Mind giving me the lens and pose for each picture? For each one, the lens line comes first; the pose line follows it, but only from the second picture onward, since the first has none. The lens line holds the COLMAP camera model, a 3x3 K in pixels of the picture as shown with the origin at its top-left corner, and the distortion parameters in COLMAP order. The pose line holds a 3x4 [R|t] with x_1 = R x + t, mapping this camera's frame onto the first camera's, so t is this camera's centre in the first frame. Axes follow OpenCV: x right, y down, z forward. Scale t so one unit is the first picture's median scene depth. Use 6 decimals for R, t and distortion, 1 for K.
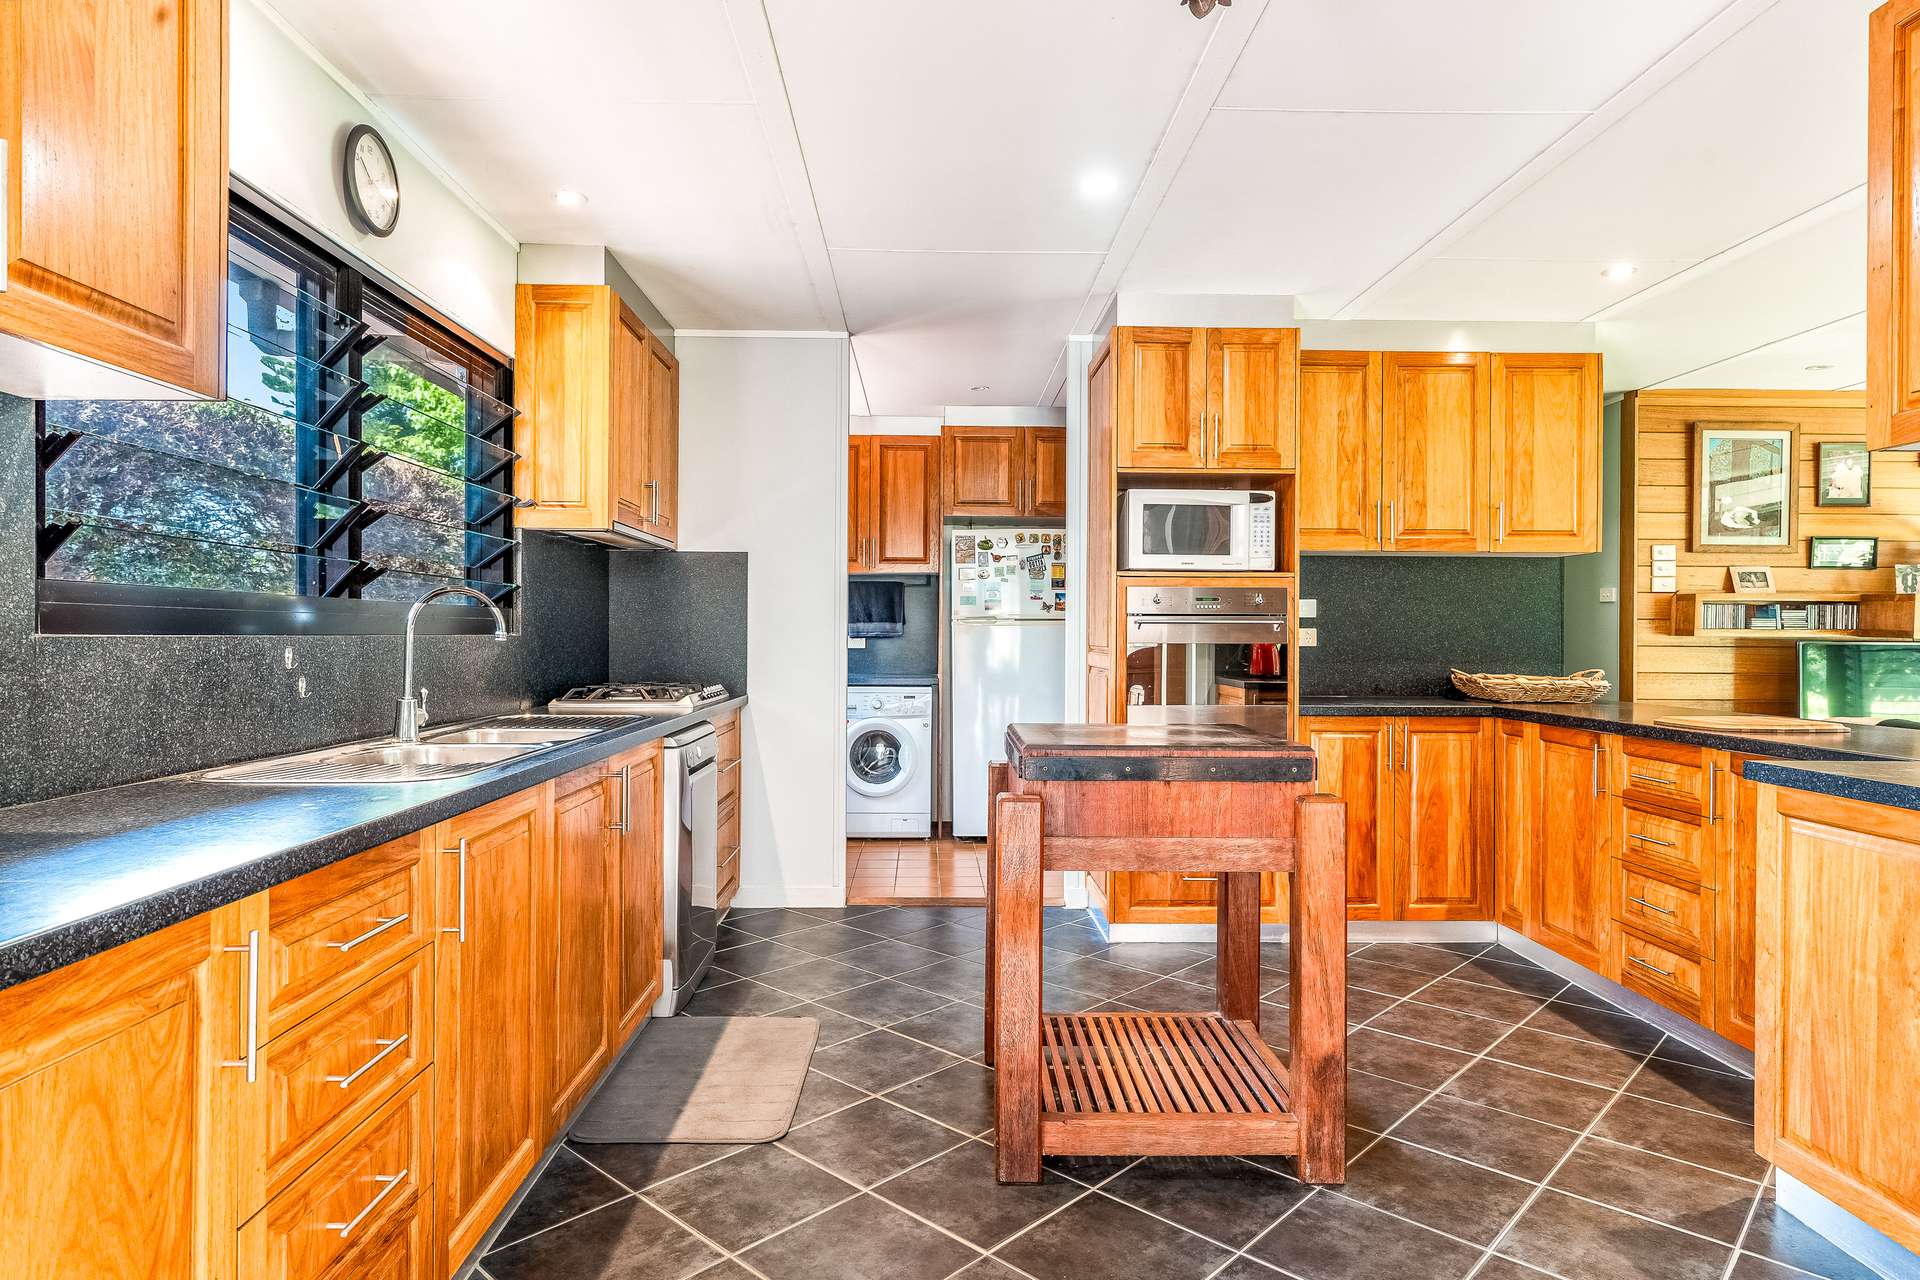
lens RADIAL K [[1106.0, 0, 944.9], [0, 1106.0, 632.8], [0, 0, 1]] dist [0.006054, 0.000028]
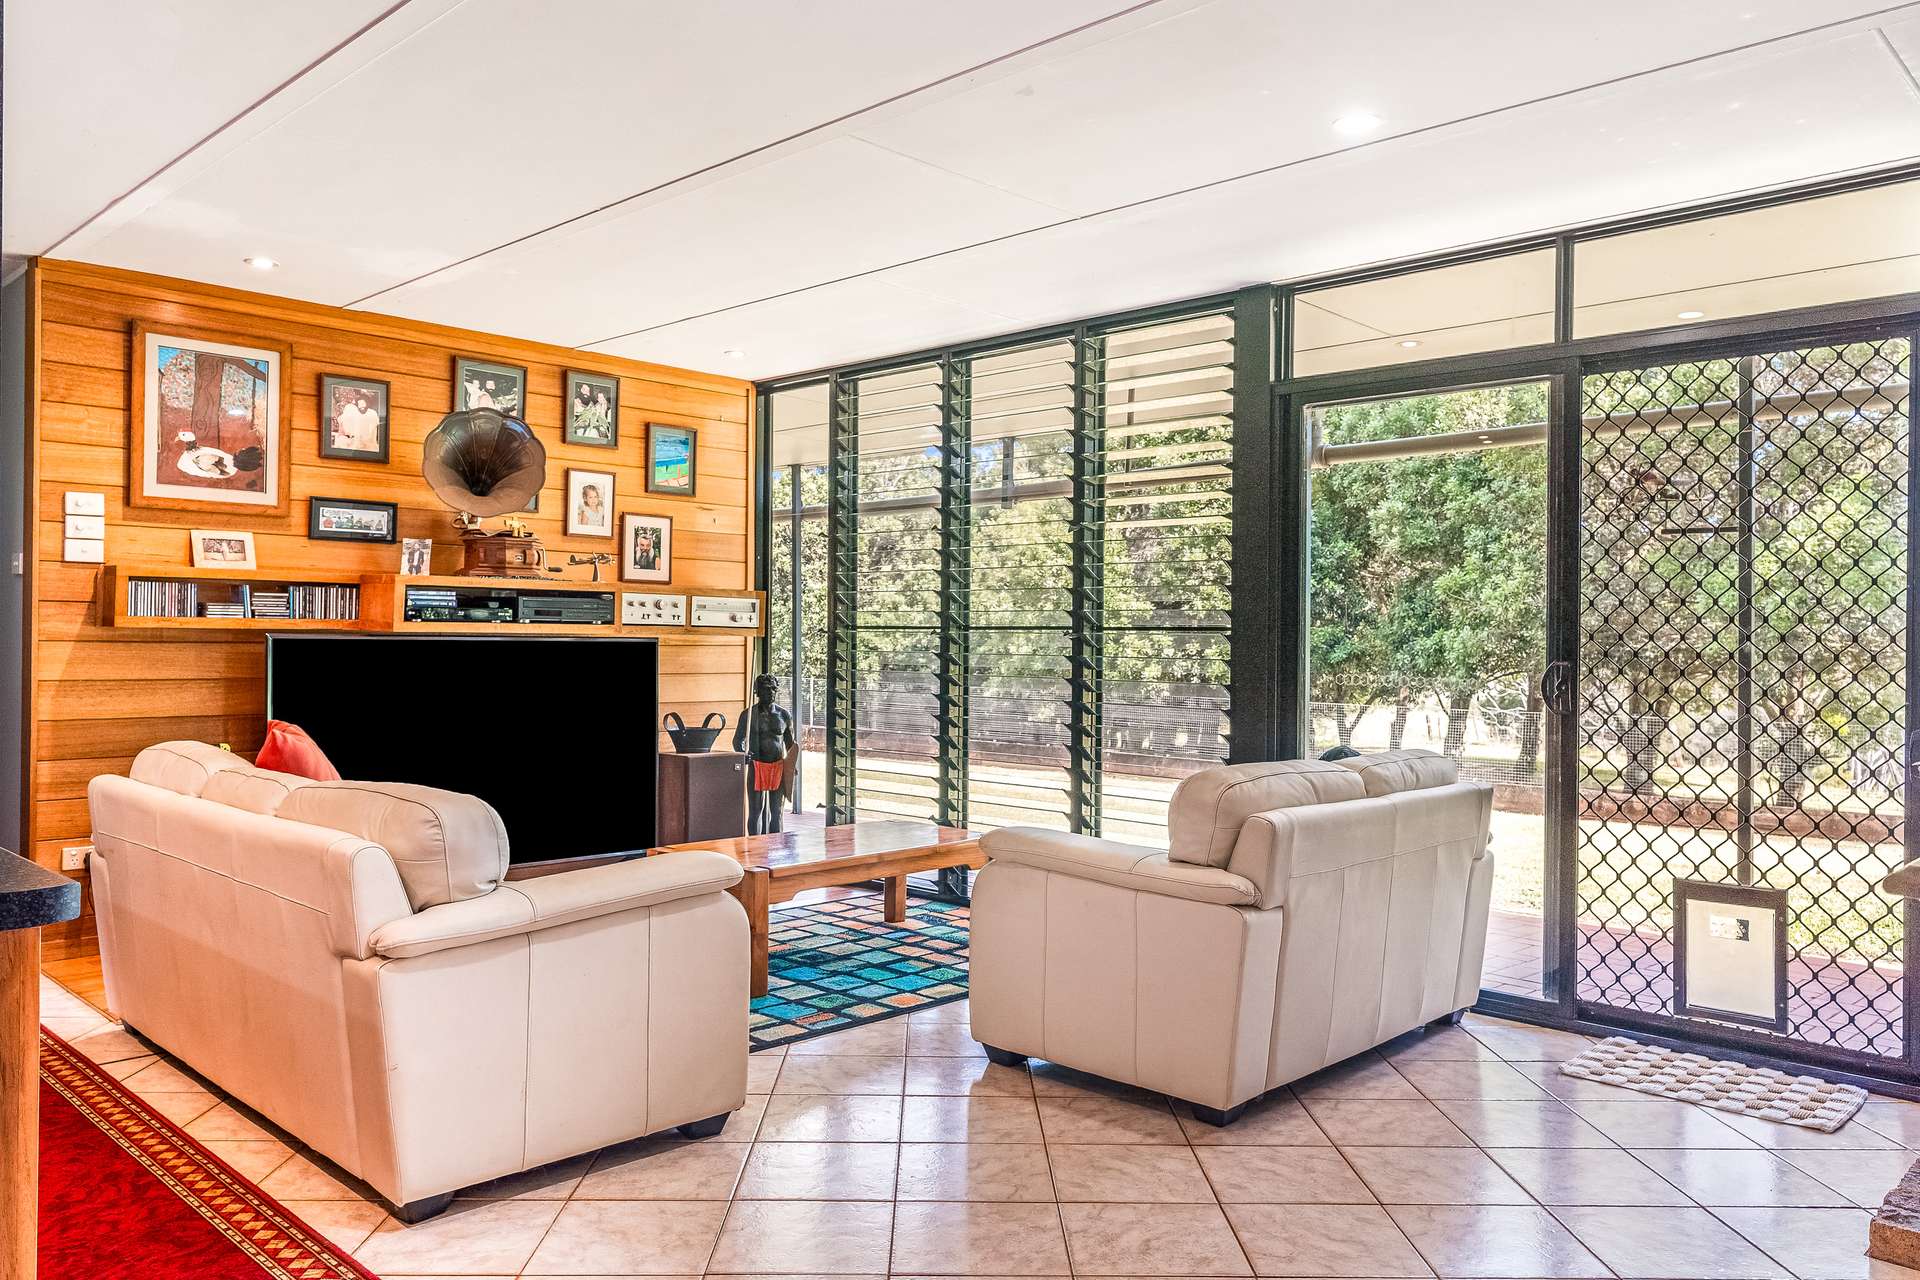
lens RADIAL K [[1399.9, 0, 960.0], [0, 1399.9, 640.0], [0, 0, 1]] dist [0.005098, 0.001397]
pose [[0.711464, 0.000524, 0.702723, 0.569901], [-0.008646, 0.999931, 0.008008, -0.000350], [-0.702670, -0.011774, 0.711419, 0.011937]]
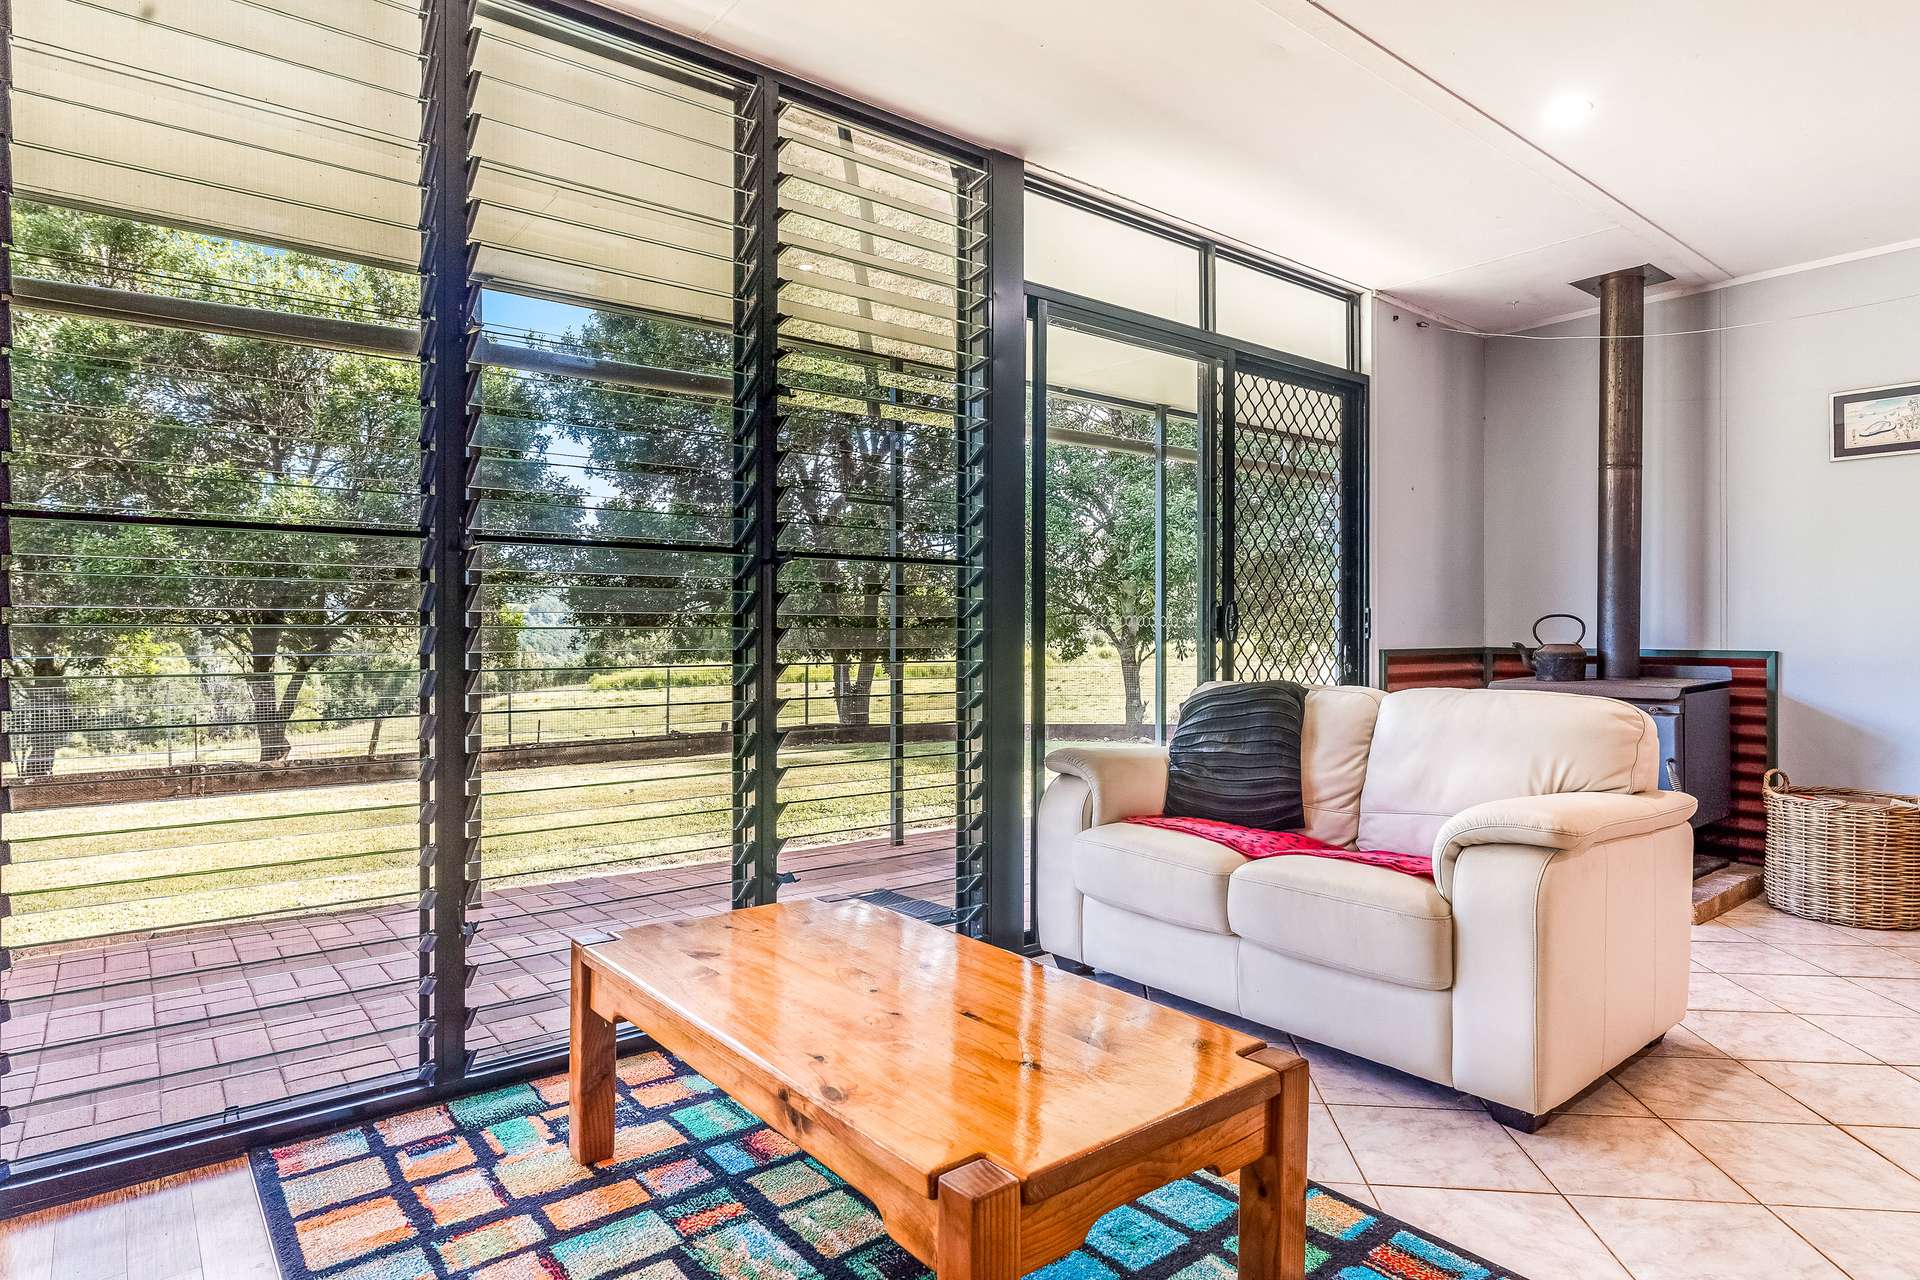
lens RADIAL K [[1106.0, 0, 944.9], [0, 1106.0, 632.8], [0, 0, 1]] dist [0.006054, 0.000028]
pose [[-0.622422, -0.008152, 0.782640, 0.975119], [-0.005219, 0.999967, 0.006265, 0.040470], [-0.782665, -0.000185, -0.622443, 1.151086]]
